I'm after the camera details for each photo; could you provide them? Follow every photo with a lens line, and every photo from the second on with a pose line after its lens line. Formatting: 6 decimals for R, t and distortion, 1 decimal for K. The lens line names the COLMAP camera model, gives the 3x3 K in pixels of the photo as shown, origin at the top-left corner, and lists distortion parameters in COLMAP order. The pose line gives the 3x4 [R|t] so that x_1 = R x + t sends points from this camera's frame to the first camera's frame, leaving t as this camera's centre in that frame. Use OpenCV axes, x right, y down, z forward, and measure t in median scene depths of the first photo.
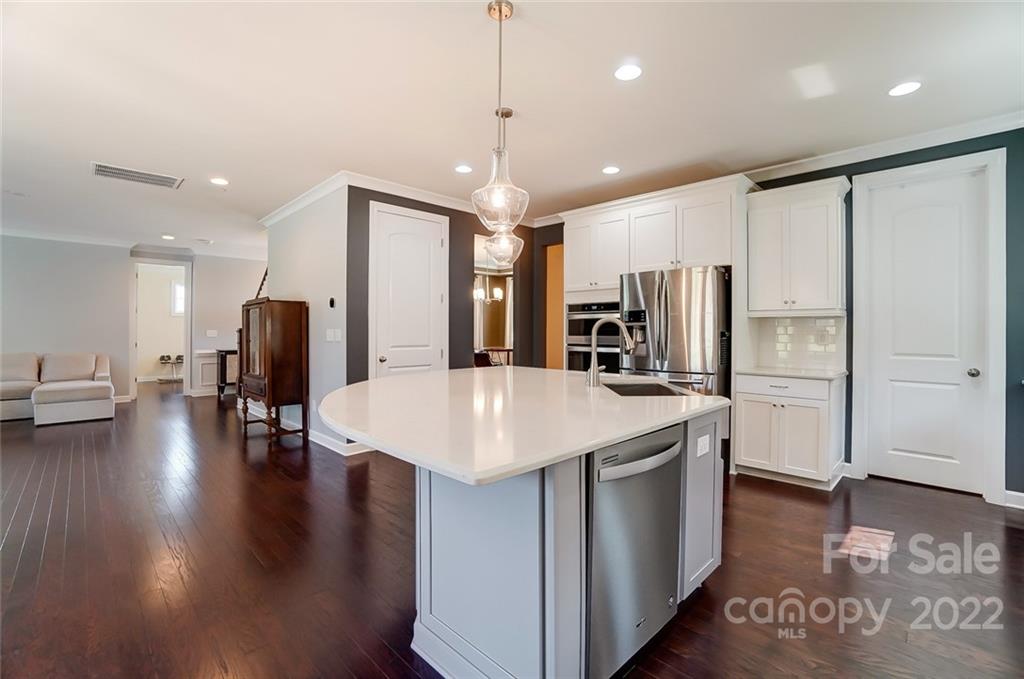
lens RADIAL K [[458.7, 0, 514.4], [0, 458.7, 330.0], [0, 0, 1]] dist [-0.053208, 0.016258]
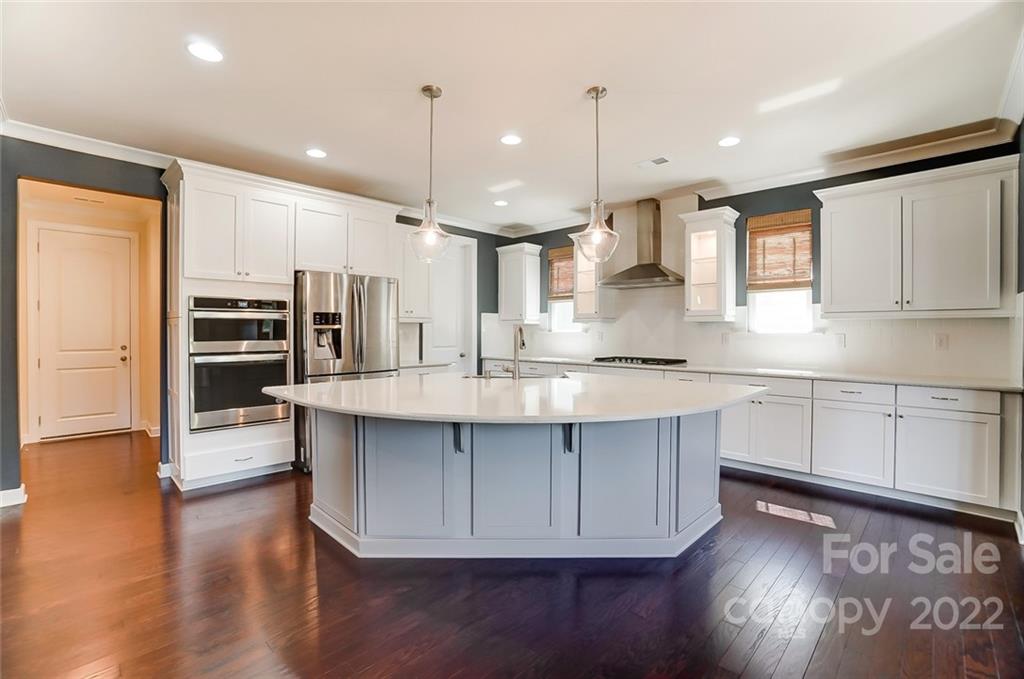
lens RADIAL K [[458.7, 0, 506.7], [0, 458.7, 332.2], [0, 0, 1]] dist [-0.053208, 0.016258]
pose [[0.001510, -0.004062, 0.999991, -0.500506], [-0.000974, 0.999991, 0.004063, -0.004547], [-0.999998, -0.000980, 0.001506, 0.469623]]
